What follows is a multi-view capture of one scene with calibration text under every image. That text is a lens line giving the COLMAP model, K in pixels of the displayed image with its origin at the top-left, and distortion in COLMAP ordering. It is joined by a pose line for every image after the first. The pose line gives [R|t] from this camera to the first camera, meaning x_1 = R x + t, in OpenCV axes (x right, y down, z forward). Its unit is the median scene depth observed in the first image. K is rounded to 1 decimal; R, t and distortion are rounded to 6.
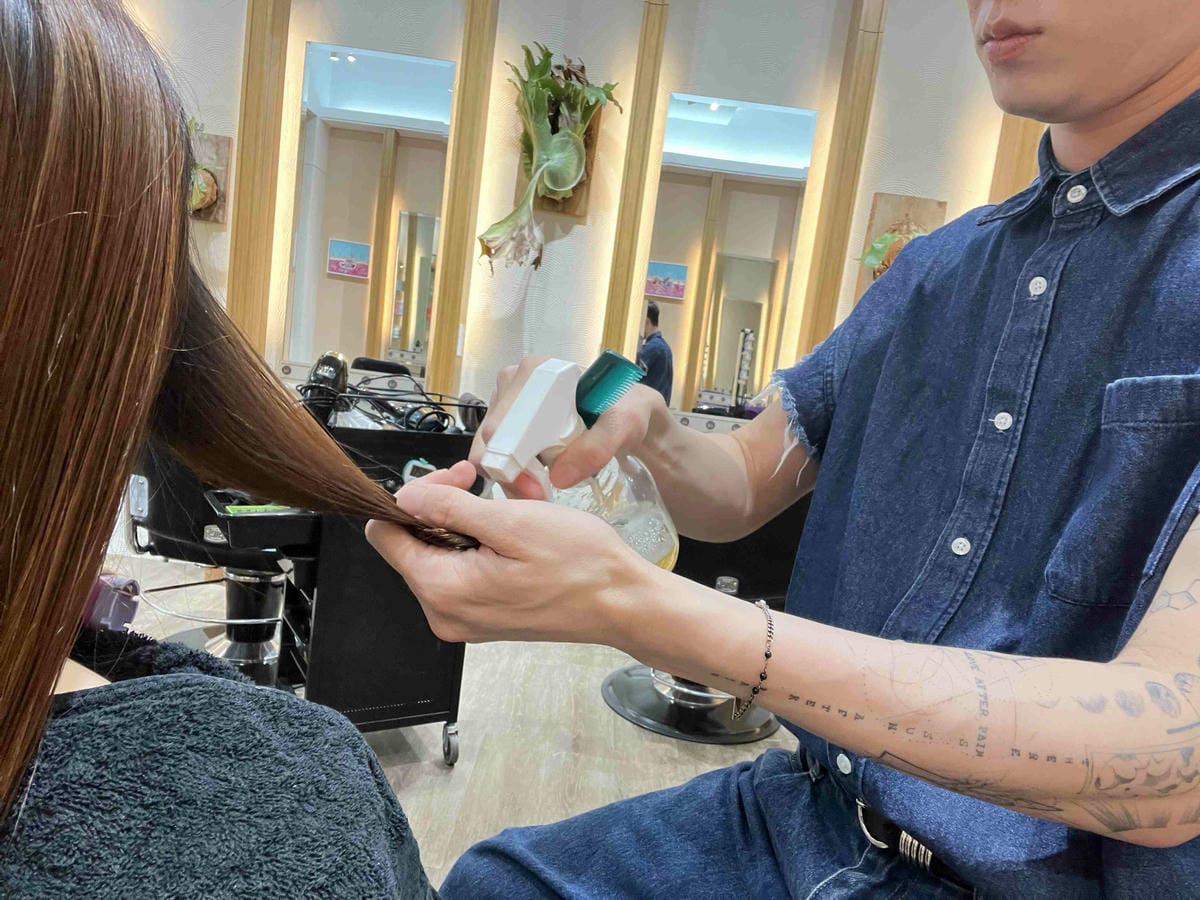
lens RADIAL K [[810.4, 0, 600.0], [0, 810.4, 450.0], [0, 0, 1]] dist [0.084245, -0.092359]
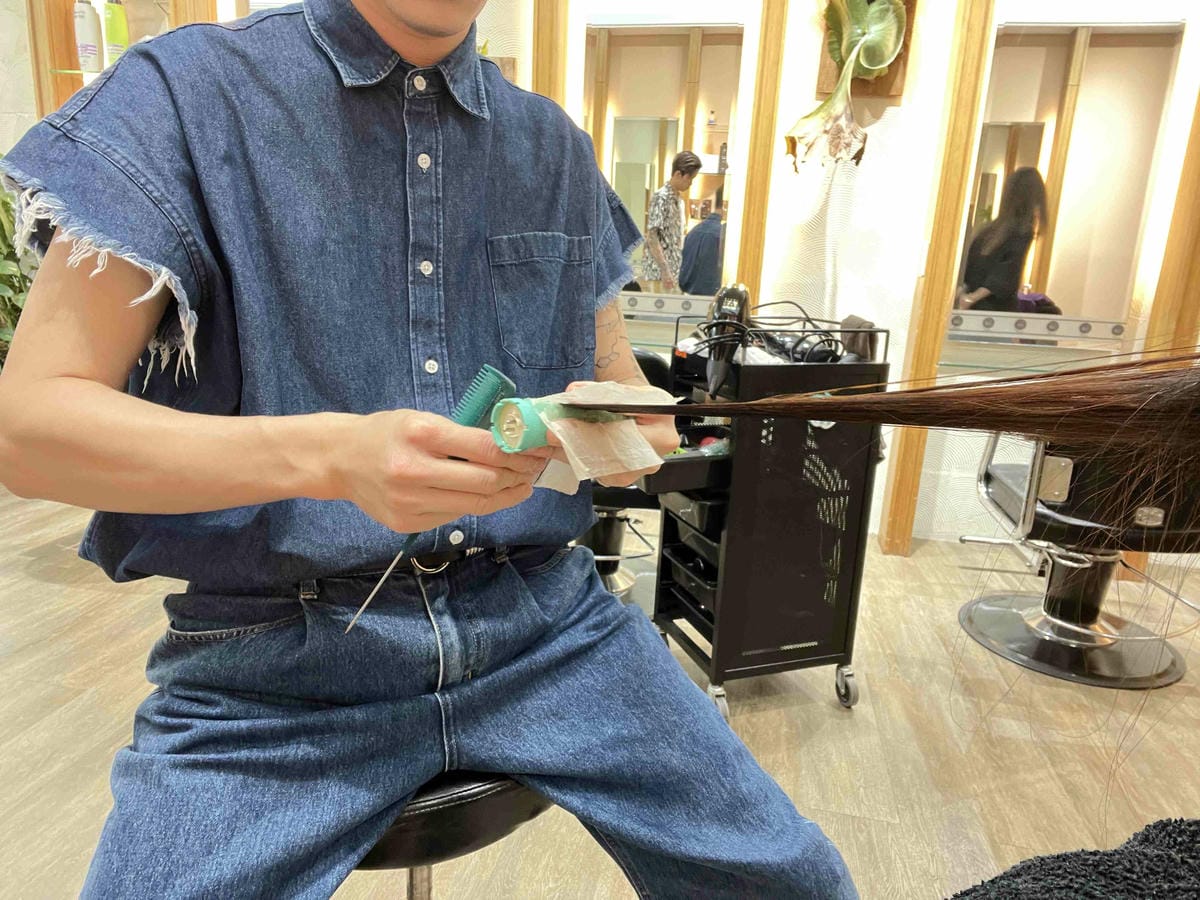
lens RADIAL K [[810.4, 0, 600.0], [0, 810.4, 450.0], [0, 0, 1]] dist [0.084245, -0.092359]
pose [[0.979141, -0.032168, -0.200620, -0.175559], [0.055440, 0.992219, 0.111484, -0.025811], [0.195472, -0.120281, 0.973305, 0.027765]]
